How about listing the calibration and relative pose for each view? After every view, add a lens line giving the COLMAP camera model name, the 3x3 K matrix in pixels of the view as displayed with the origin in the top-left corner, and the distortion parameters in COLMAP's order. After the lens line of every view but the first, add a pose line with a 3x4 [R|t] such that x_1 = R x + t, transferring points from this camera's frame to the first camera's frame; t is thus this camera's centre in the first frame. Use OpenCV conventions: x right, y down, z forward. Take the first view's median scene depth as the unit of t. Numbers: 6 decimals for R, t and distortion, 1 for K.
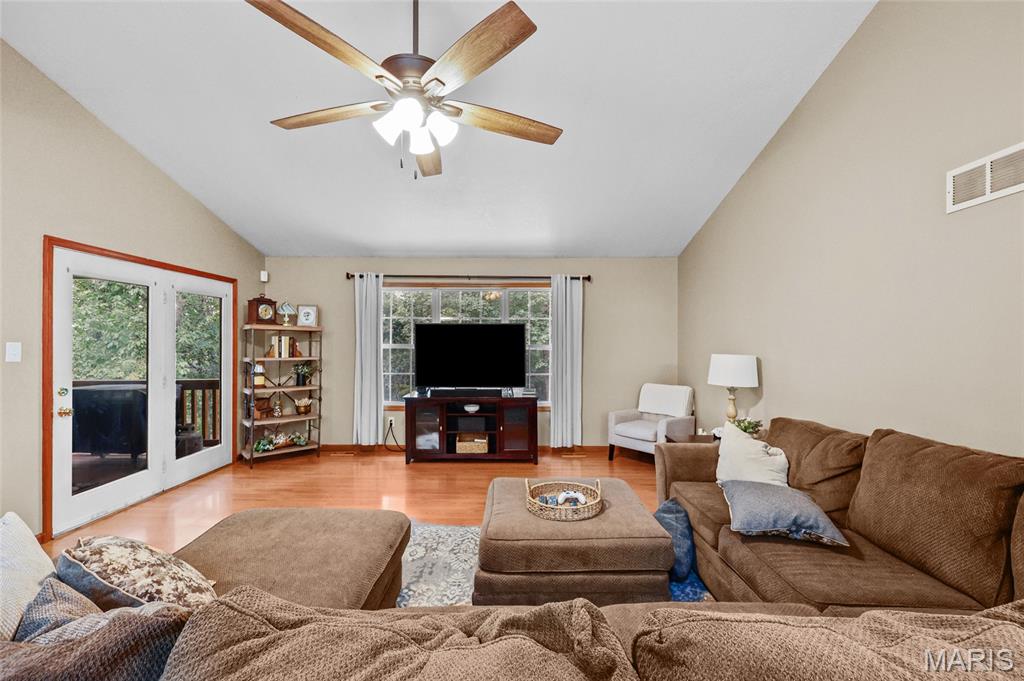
lens RADIAL K [[413.0, 0, 511.6], [0, 413.0, 345.0], [0, 0, 1]] dist [-0.000245, 0.000563]
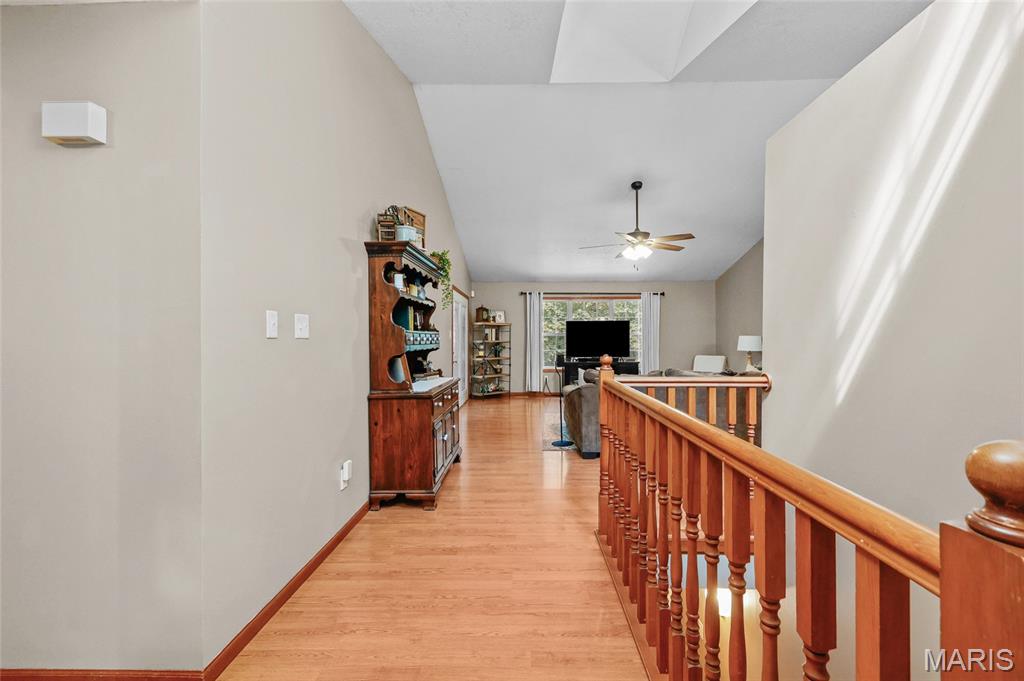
lens RADIAL K [[413.0, 0, 512.6], [0, 413.0, 335.8], [0, 0, 1]] dist [-0.000245, 0.000563]
pose [[0.999857, -0.005698, -0.015939, -0.427319], [0.005533, 0.999931, -0.010399, 0.027953], [0.015997, 0.010309, 0.999819, -0.748633]]
